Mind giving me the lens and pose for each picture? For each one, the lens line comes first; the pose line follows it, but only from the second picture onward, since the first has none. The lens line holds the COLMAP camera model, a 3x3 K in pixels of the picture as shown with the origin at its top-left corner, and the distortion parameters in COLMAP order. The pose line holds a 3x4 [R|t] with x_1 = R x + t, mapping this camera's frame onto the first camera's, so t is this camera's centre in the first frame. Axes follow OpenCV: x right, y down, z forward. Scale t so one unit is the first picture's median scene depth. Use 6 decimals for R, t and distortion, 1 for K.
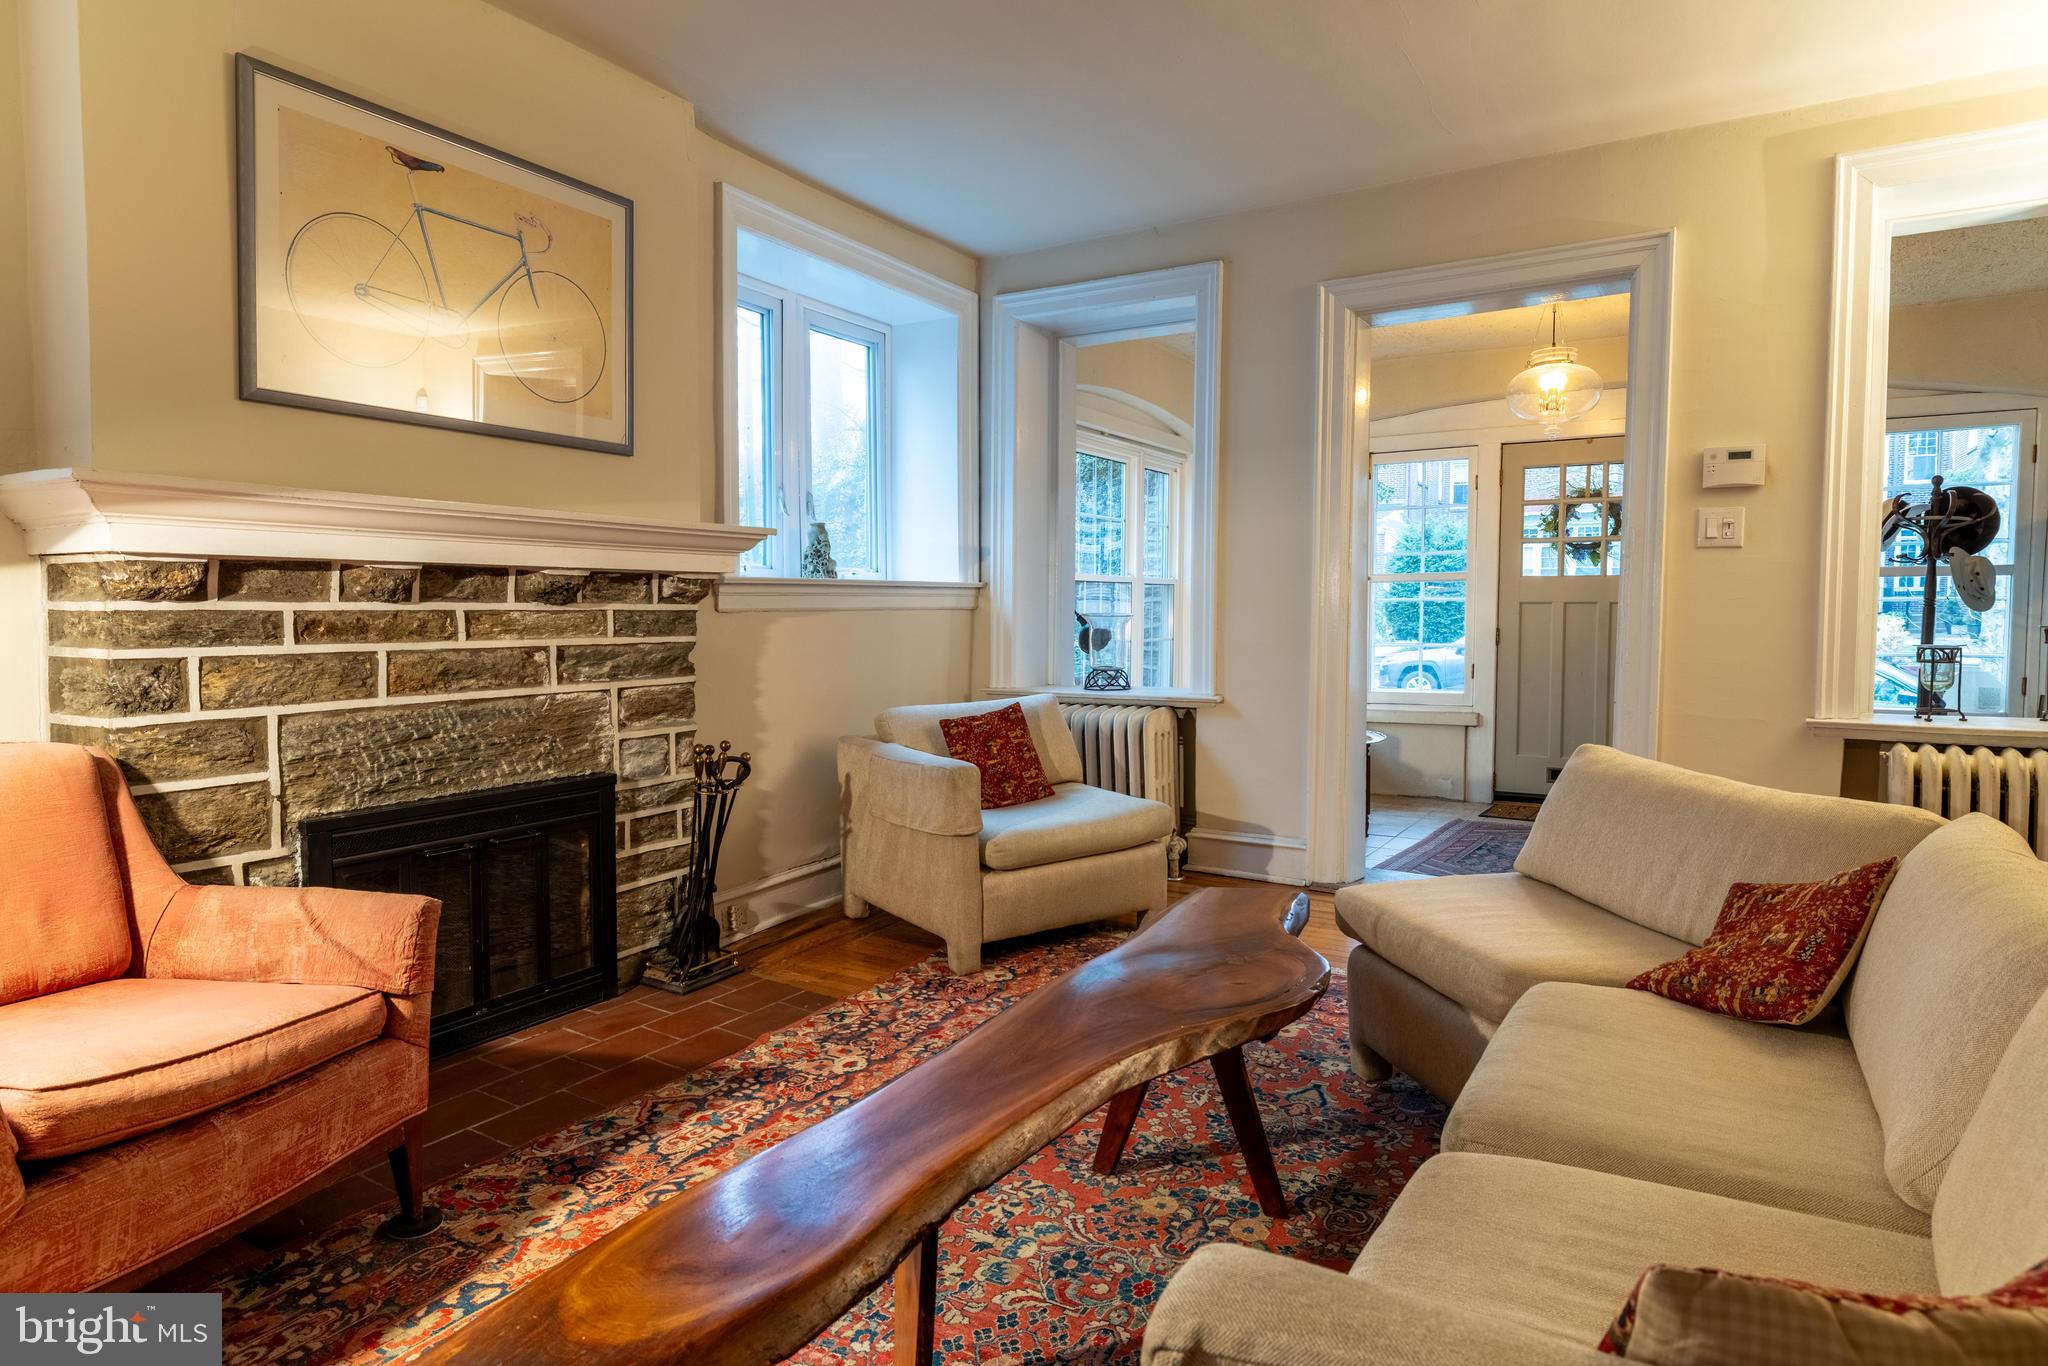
lens RADIAL K [[1170.4, 0, 1024.9], [0, 1170.4, 670.6], [0, 0, 1]] dist [-0.000519, -0.000825]
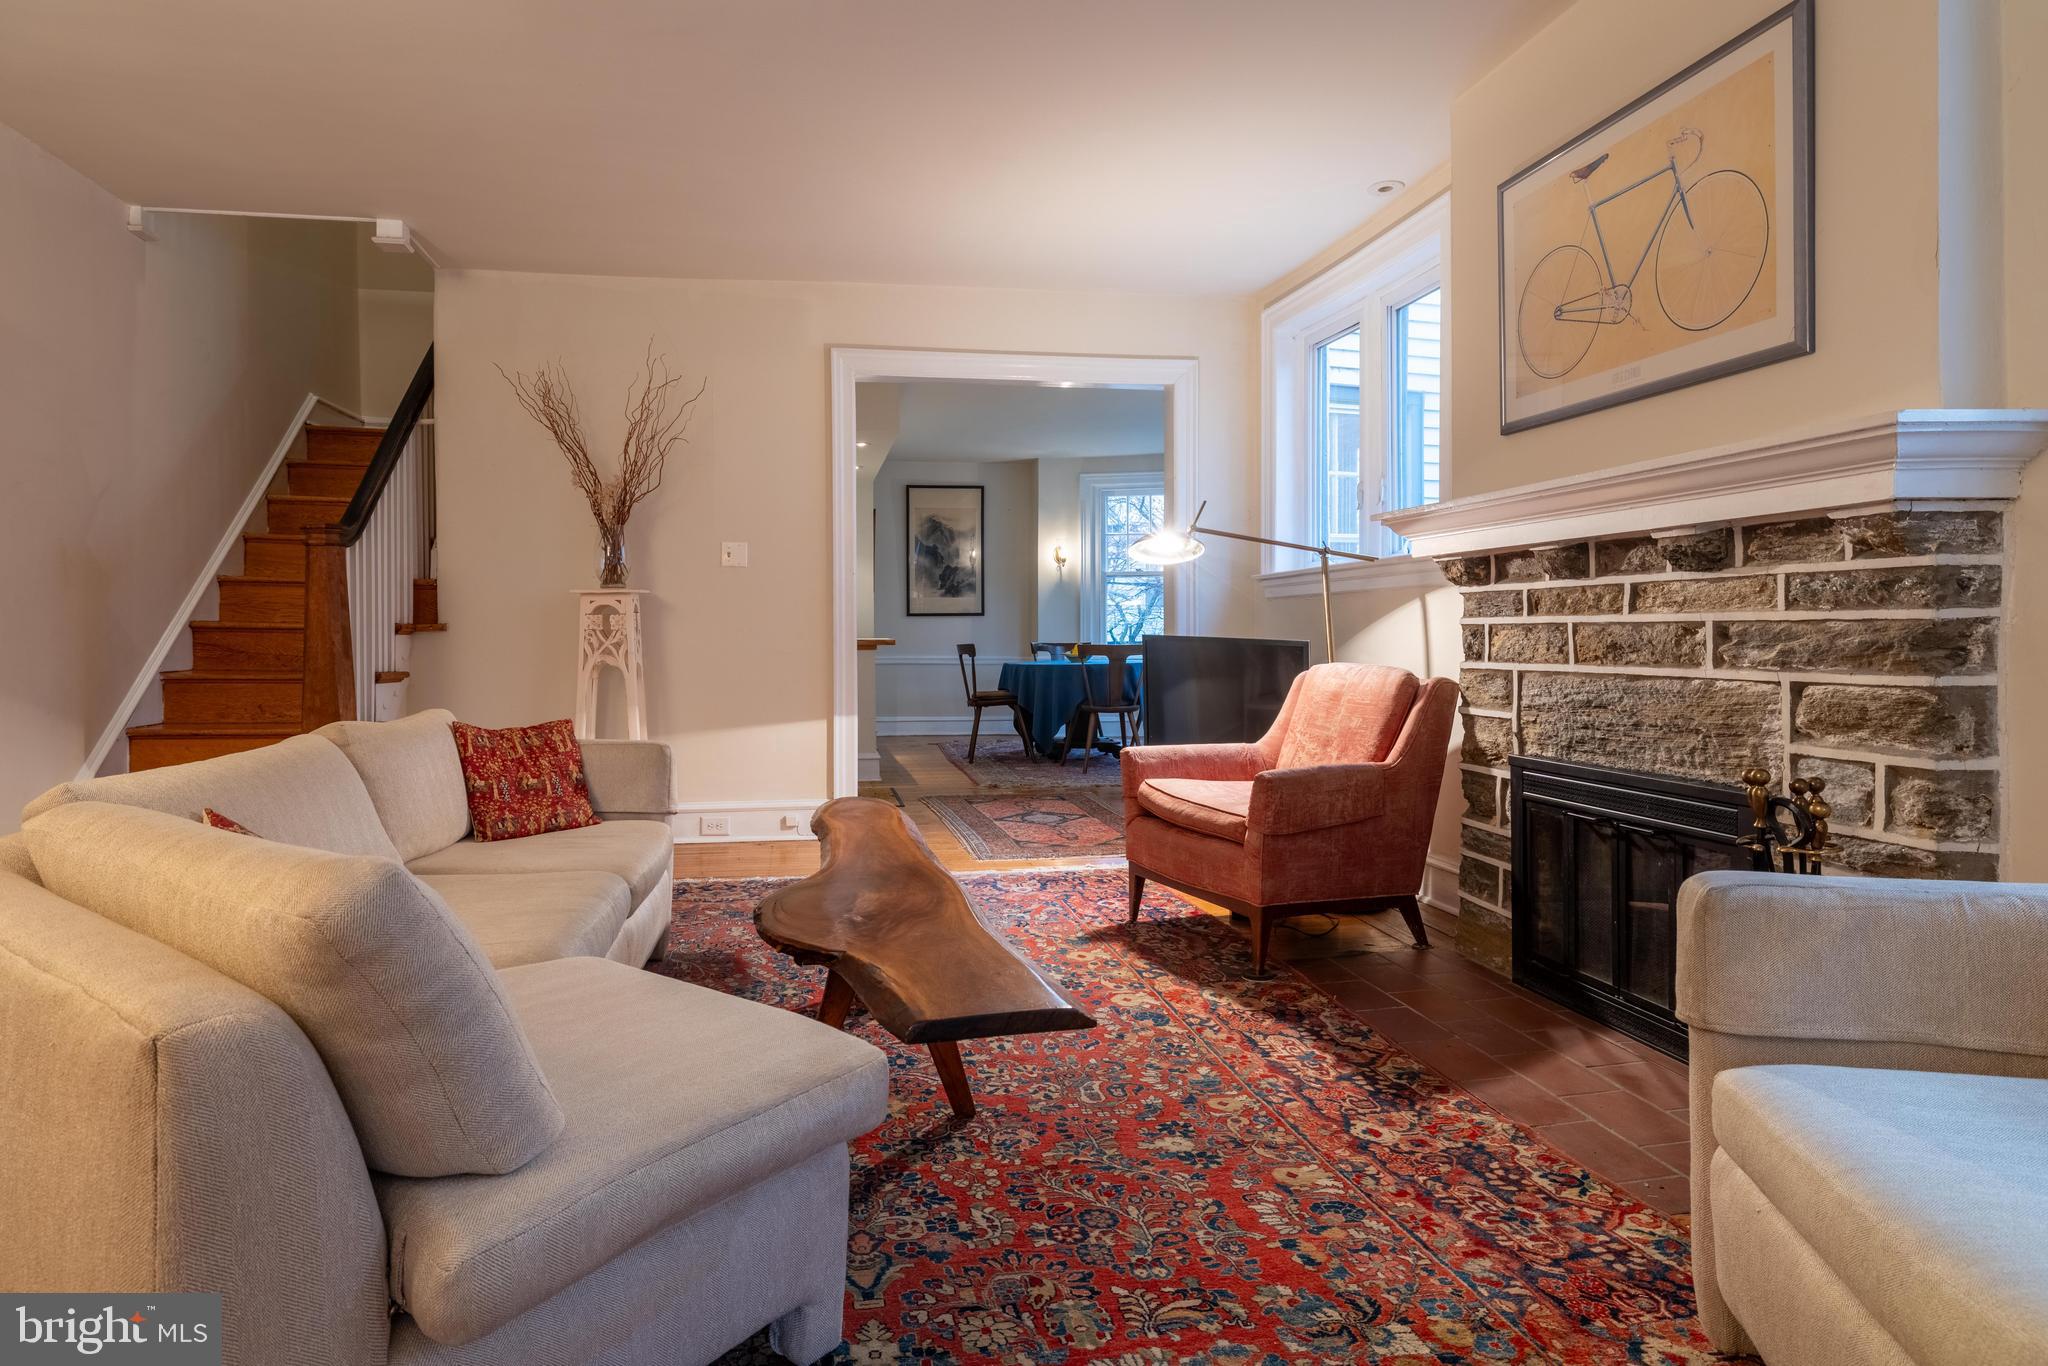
lens RADIAL K [[1150.7, 0, 964.3], [0, 1150.7, 639.7], [0, 0, 1]] dist [0.002849, -0.000885]
pose [[-0.770479, 0.005287, -0.637444, 0.534460], [-0.031830, 0.998399, 0.046754, -0.029891], [0.636670, 0.056313, -0.769077, 1.315189]]
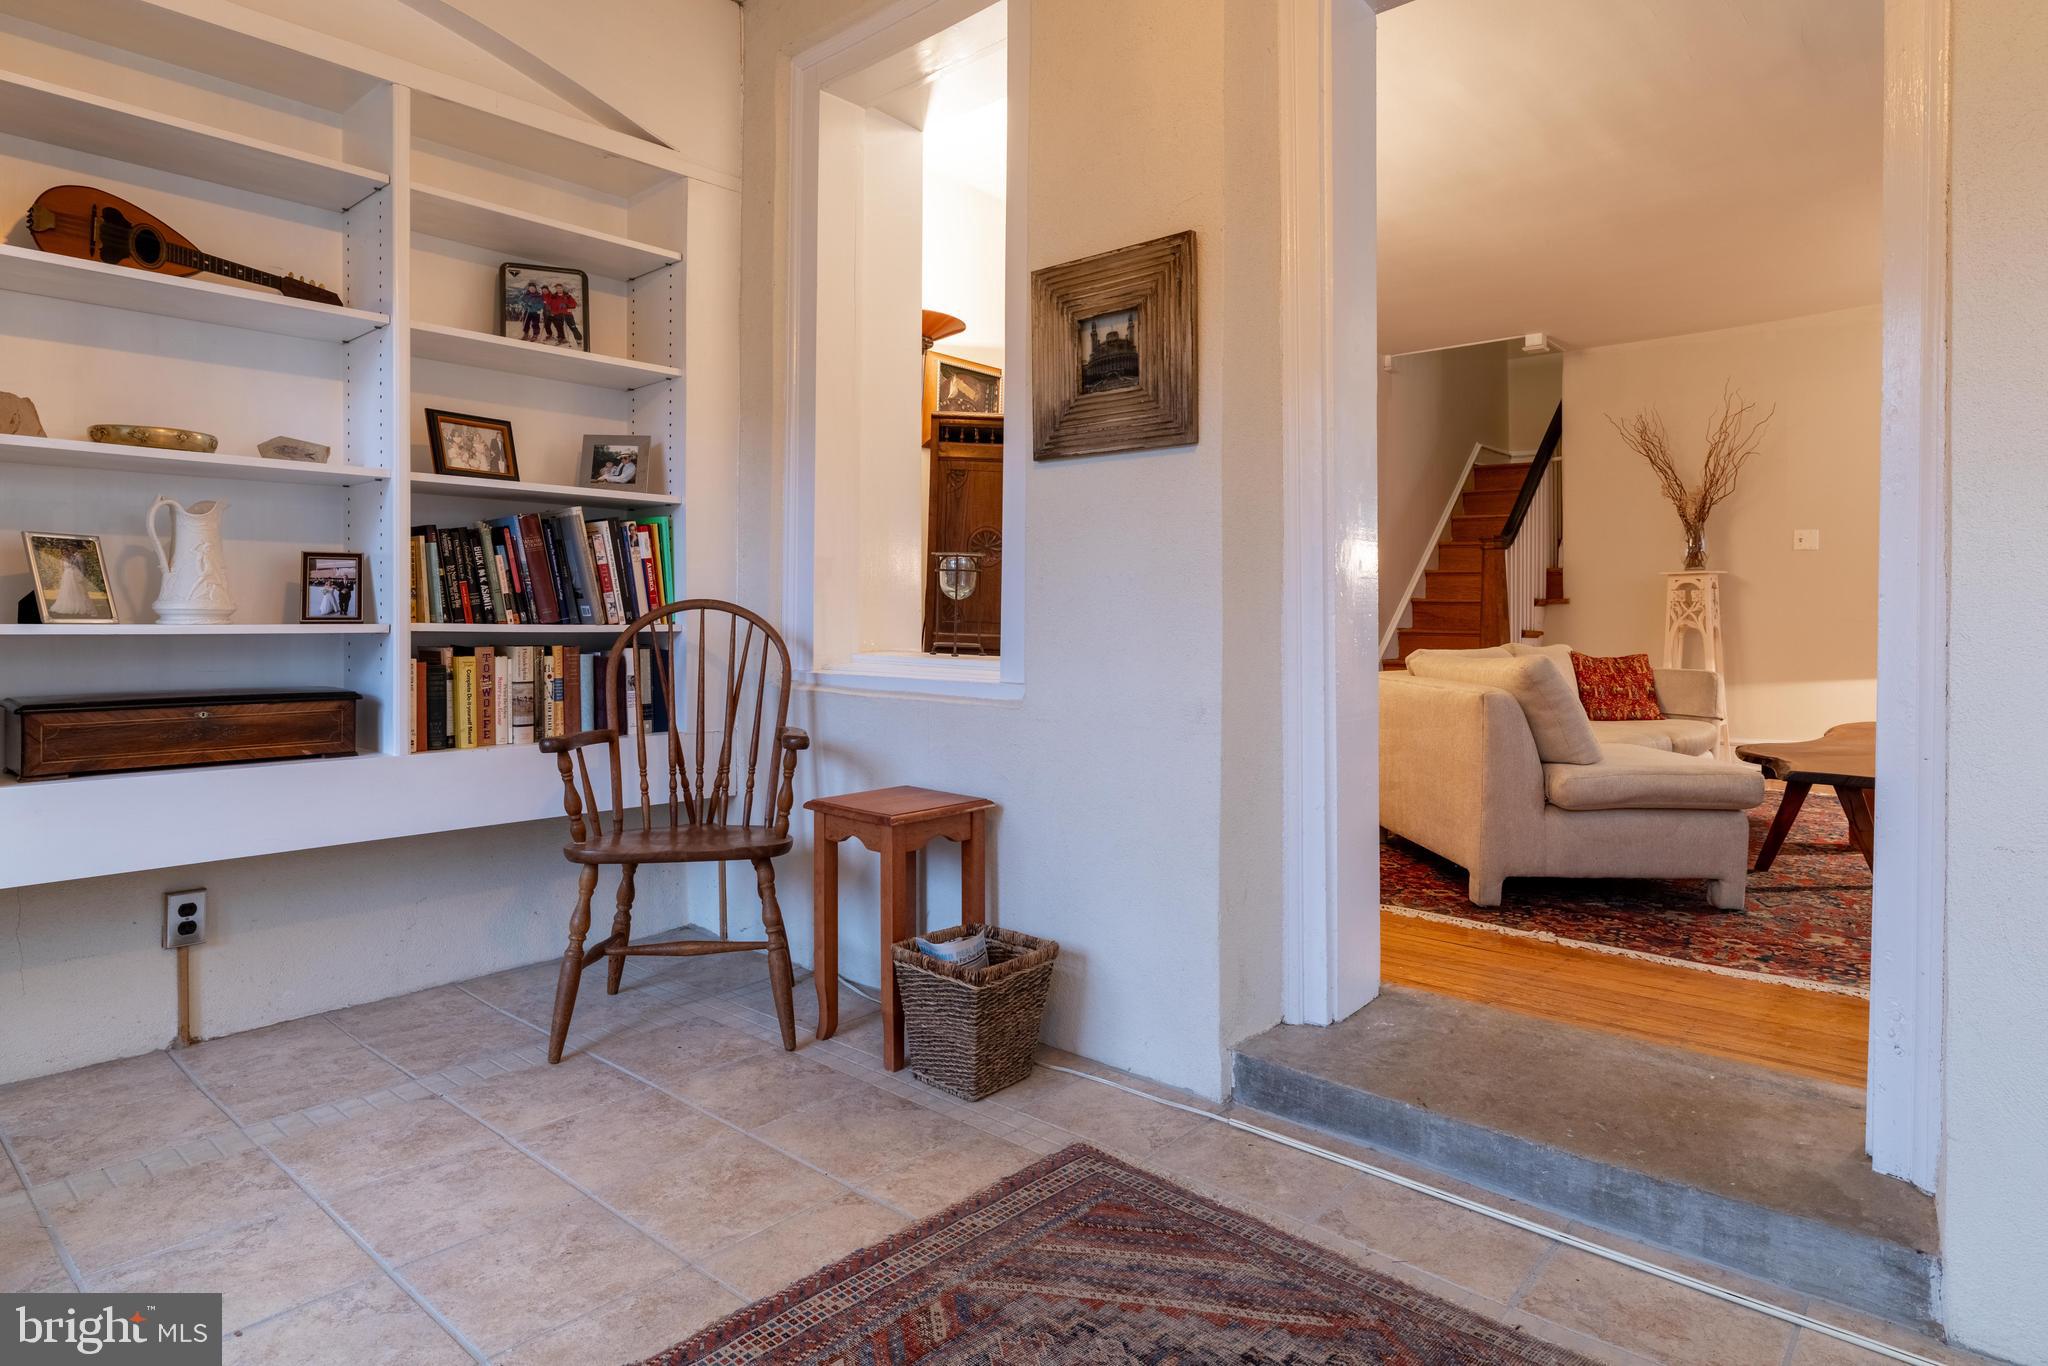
lens RADIAL K [[1176.2, 0, 1012.8], [0, 1176.2, 624.7], [0, 0, 1]] dist [0.000338, -0.001043]
pose [[-0.984450, -0.002351, 0.175651, 0.748454], [0.007180, 0.998536, 0.053607, -0.036172], [-0.175520, 0.054035, -0.982992, 2.126359]]
